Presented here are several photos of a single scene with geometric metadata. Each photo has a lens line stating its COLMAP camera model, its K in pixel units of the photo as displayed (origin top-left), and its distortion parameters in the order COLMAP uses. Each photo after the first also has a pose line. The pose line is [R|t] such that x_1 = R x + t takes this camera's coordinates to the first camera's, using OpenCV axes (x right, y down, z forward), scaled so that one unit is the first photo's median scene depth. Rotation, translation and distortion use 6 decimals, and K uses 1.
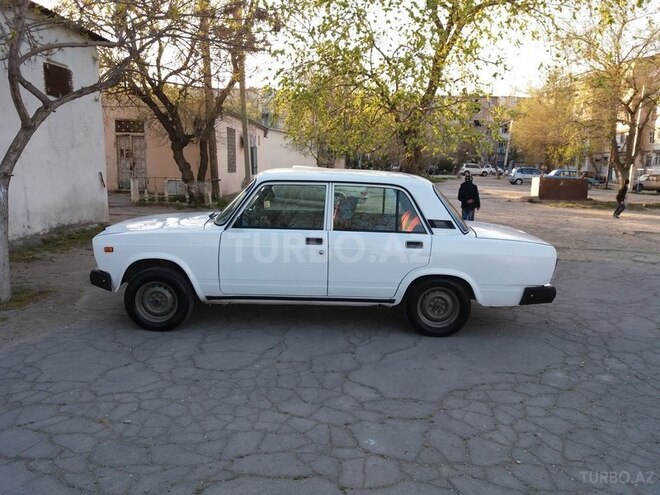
lens RADIAL K [[536.2, 0, 332.4], [0, 536.2, 247.4], [0, 0, 1]] dist [0.096120, -0.162164]
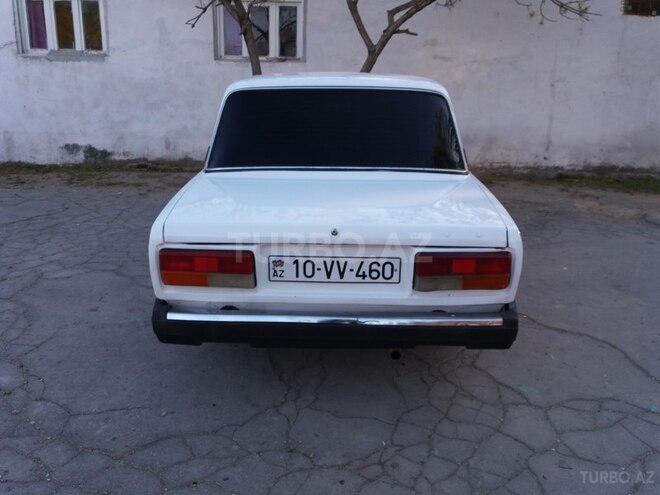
lens RADIAL K [[546.5, 0, 333.7], [0, 546.5, 243.3], [0, 0, 1]] dist [0.050077, -0.094176]
pose [[-0.001909, 0.248629, -0.968597, 0.859121], [-0.179784, 0.952731, 0.244911, -0.124258], [0.983704, 0.174606, 0.042881, 1.137646]]
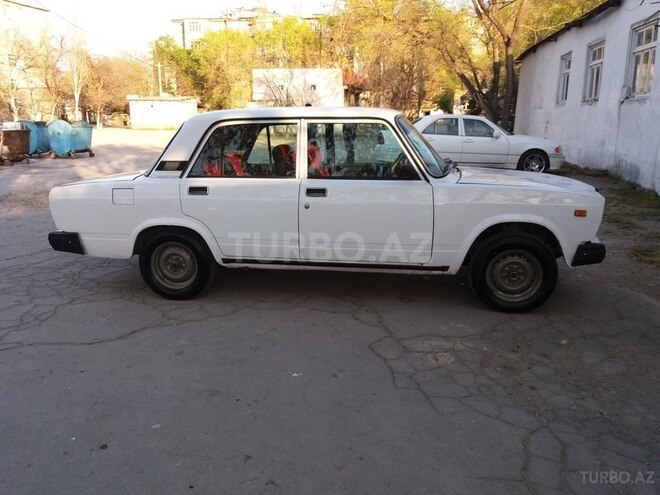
lens RADIAL K [[546.5, 0, 333.7], [0, 546.5, 243.3], [0, 0, 1]] dist [0.050077, -0.094176]
pose [[-0.989464, -0.051105, 0.135463, -0.173096], [0.003571, 0.926735, 0.375699, -0.306580], [-0.144738, 0.372224, -0.916788, 2.102893]]
